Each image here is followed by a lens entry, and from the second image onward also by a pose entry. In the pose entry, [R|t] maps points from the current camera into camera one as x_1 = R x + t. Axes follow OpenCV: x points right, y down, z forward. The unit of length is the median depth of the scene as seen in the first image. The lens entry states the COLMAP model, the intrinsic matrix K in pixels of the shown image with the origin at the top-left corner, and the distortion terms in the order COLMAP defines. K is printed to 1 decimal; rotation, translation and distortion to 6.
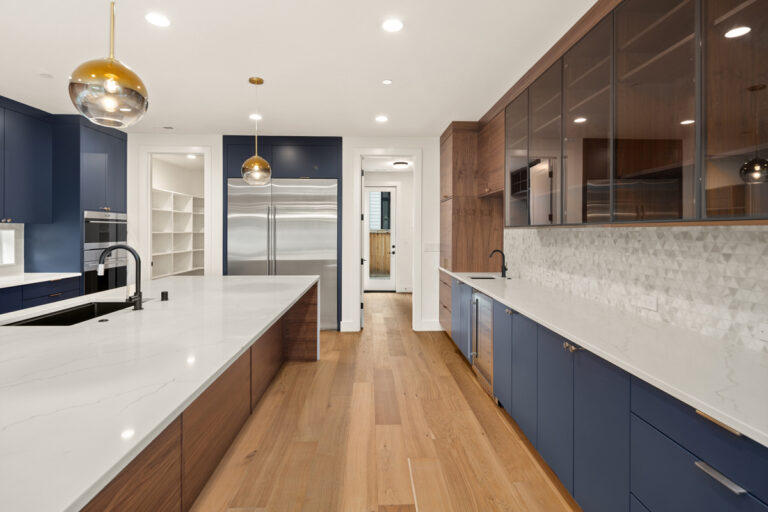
lens RADIAL K [[372.7, 0, 386.2], [0, 372.7, 234.1], [0, 0, 1]] dist [-0.000973, -0.000361]
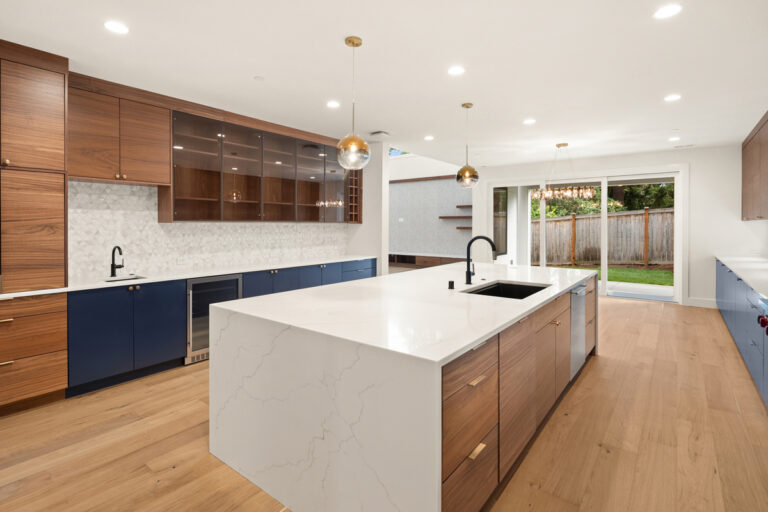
lens RADIAL K [[358.7, 0, 383.8], [0, 358.7, 244.7], [0, 0, 1]] dist [0.004388, 0.000160]
pose [[-0.747906, -0.027324, 0.663242, -0.666048], [0.013207, 0.998342, 0.056022, 0.000342], [-0.663673, 0.050659, -0.746305, 1.094649]]
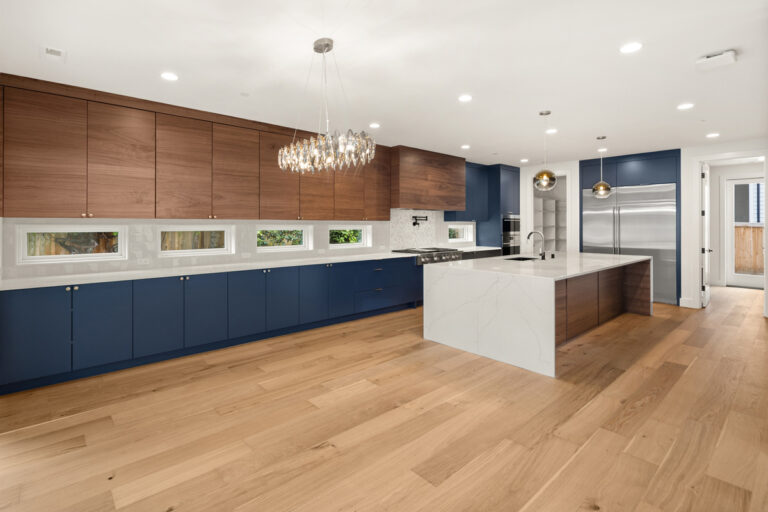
lens RADIAL K [[372.7, 0, 386.2], [0, 372.7, 234.1], [0, 0, 1]] dist [-0.000973, -0.000361]
pose [[0.645452, 0.003322, -0.763794, 0.223728], [0.001859, 0.999981, 0.005920, 0.023891], [0.763799, -0.005241, 0.645433, -0.607838]]
